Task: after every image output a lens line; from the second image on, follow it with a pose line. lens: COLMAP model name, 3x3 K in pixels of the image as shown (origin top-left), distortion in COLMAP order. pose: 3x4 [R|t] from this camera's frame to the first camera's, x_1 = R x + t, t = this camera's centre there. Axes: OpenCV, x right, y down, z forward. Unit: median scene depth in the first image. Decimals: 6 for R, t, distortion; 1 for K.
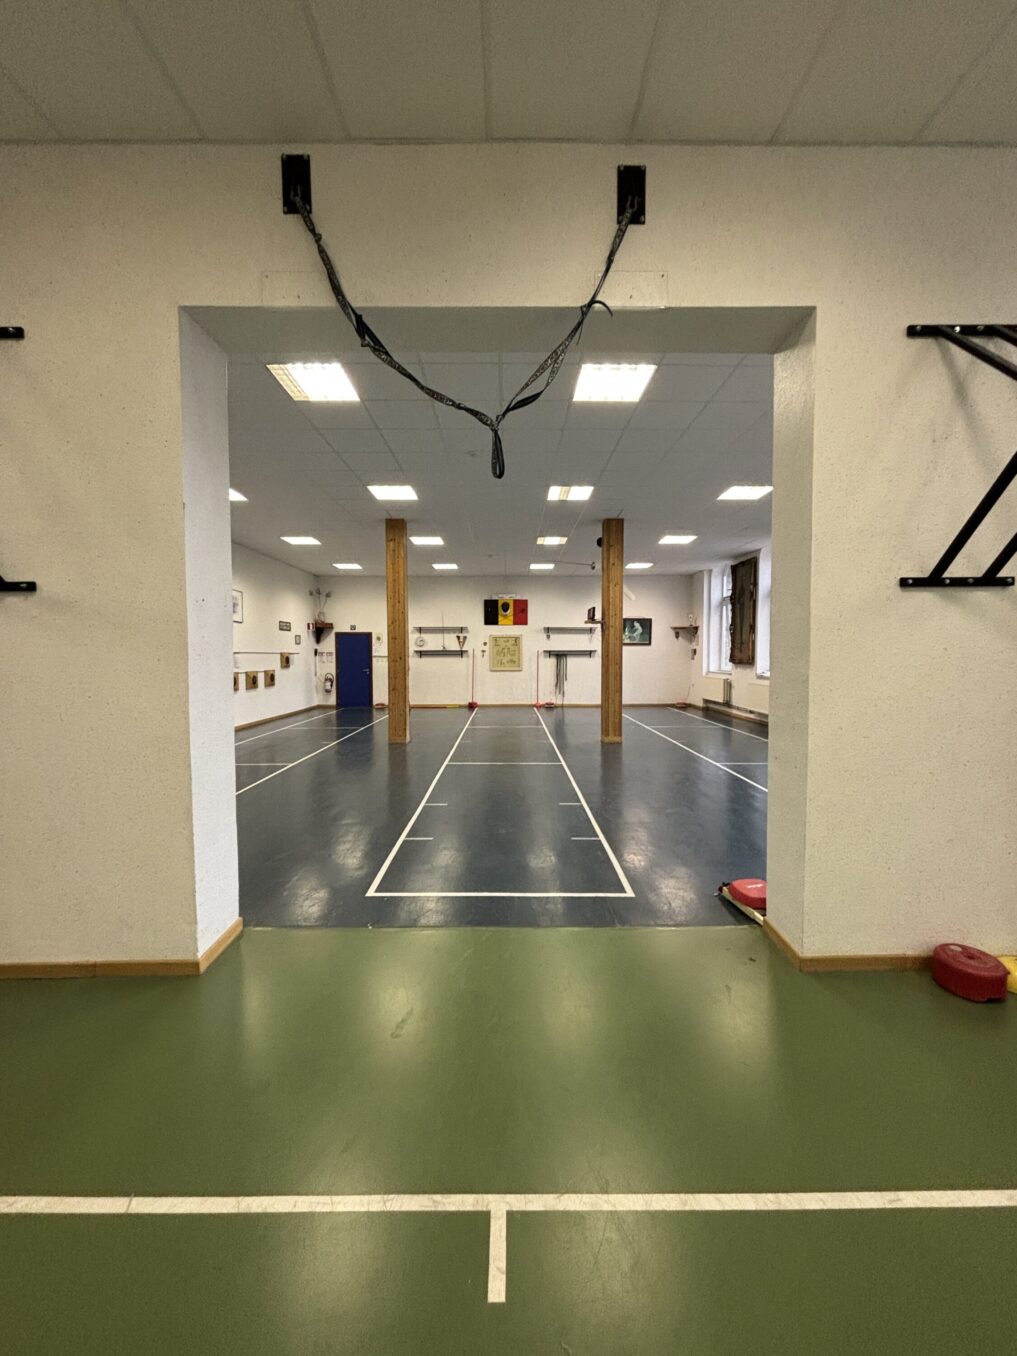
lens RADIAL K [[543.1, 0, 509.3], [0, 543.1, 679.0], [0, 0, 1]] dist [-0.003965, -0.001142]
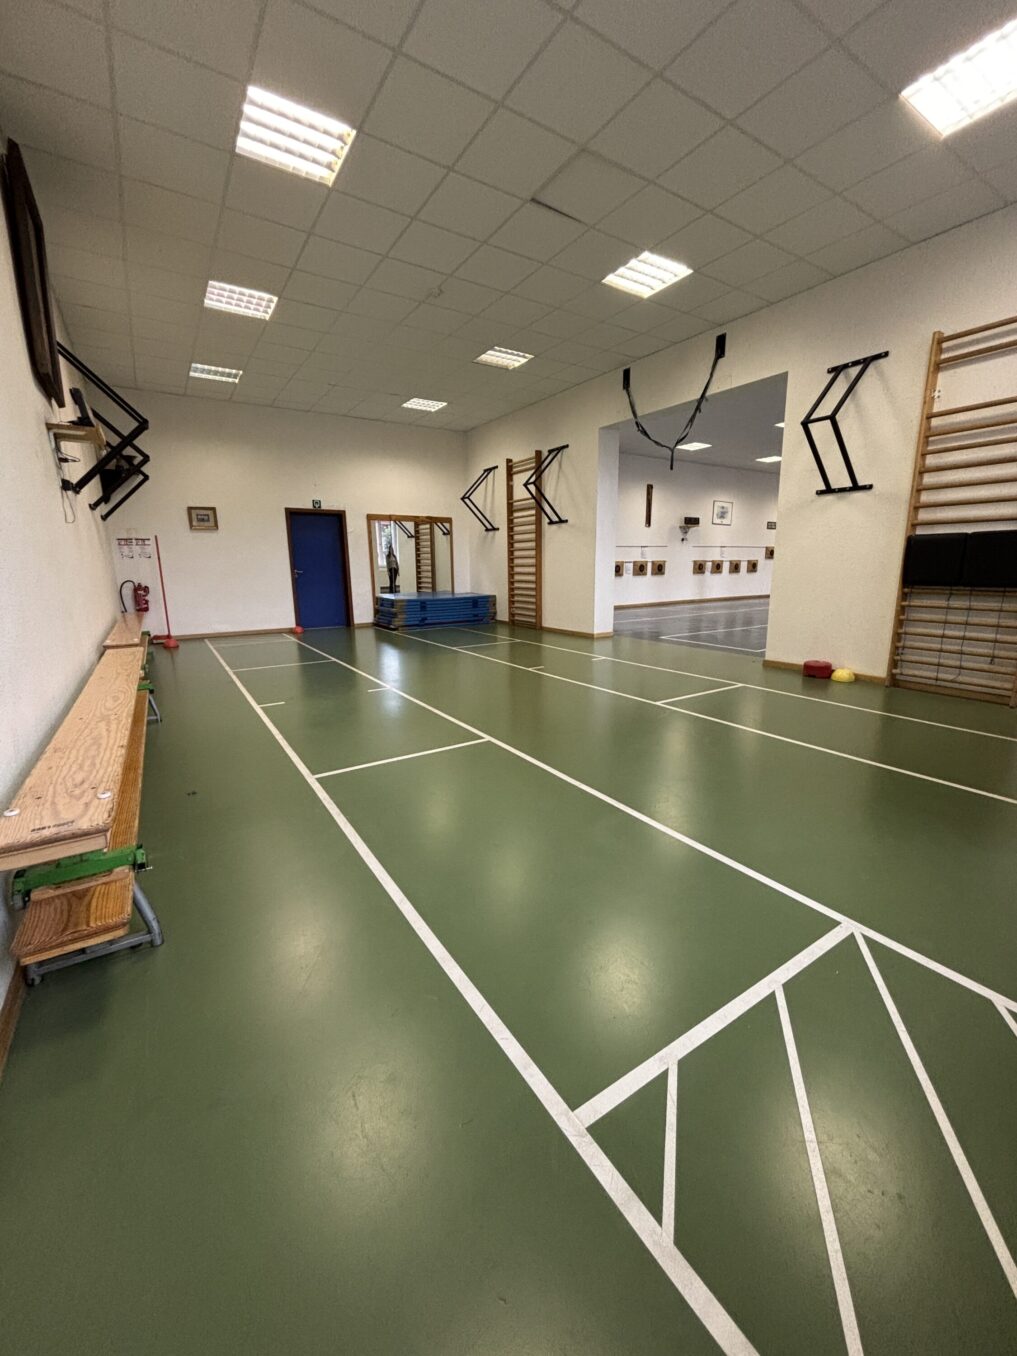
lens RADIAL K [[543.1, 0, 509.0], [0, 543.1, 673.7], [0, 0, 1]] dist [-0.003965, -0.001142]
pose [[0.539058, 0.166079, -0.825733, 1.965853], [-0.027332, 0.983300, 0.179927, 0.178488], [0.841825, -0.074422, 0.534595, -1.260513]]
